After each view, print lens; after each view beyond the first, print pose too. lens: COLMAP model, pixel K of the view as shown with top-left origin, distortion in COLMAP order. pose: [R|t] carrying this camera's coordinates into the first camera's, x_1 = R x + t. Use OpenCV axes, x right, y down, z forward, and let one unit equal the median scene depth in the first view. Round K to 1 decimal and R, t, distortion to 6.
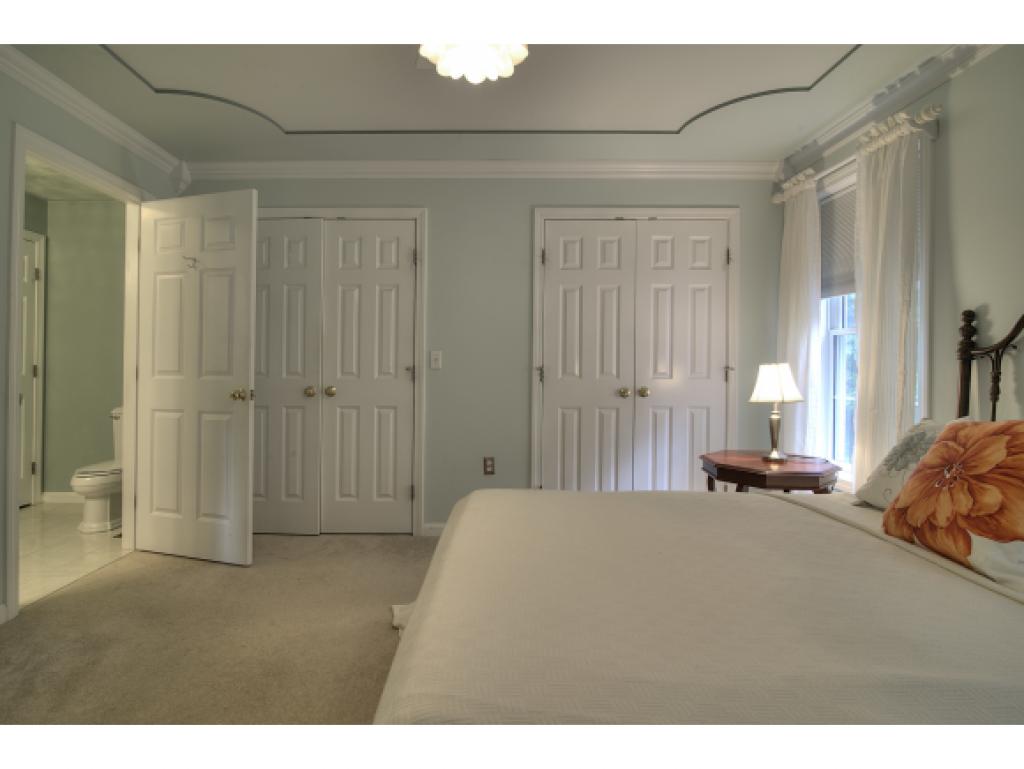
lens RADIAL K [[527.1, 0, 510.7], [0, 527.1, 379.2], [0, 0, 1]] dist [-0.005457, -0.000679]
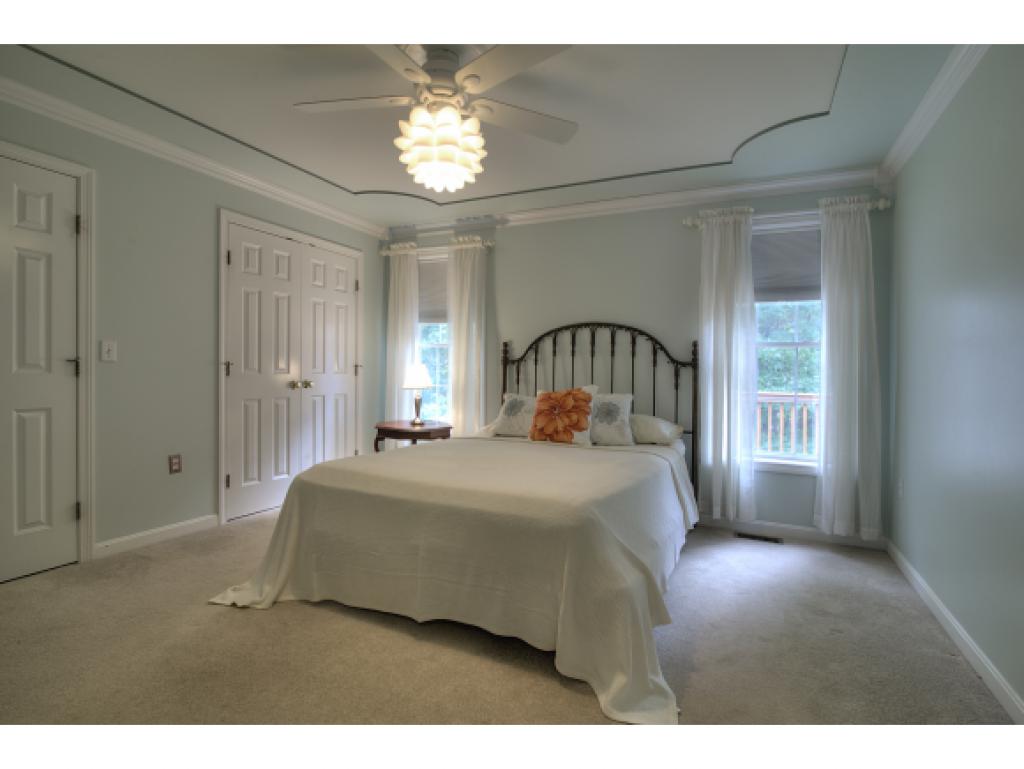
lens RADIAL K [[502.8, 0, 512.1], [0, 502.8, 379.8], [0, 0, 1]] dist [0.004042, 0.000288]
pose [[0.441901, -0.008961, 0.897019, -0.597065], [-0.002758, 0.999932, 0.011348, -0.000711], [-0.897059, -0.007489, 0.441847, 0.045165]]
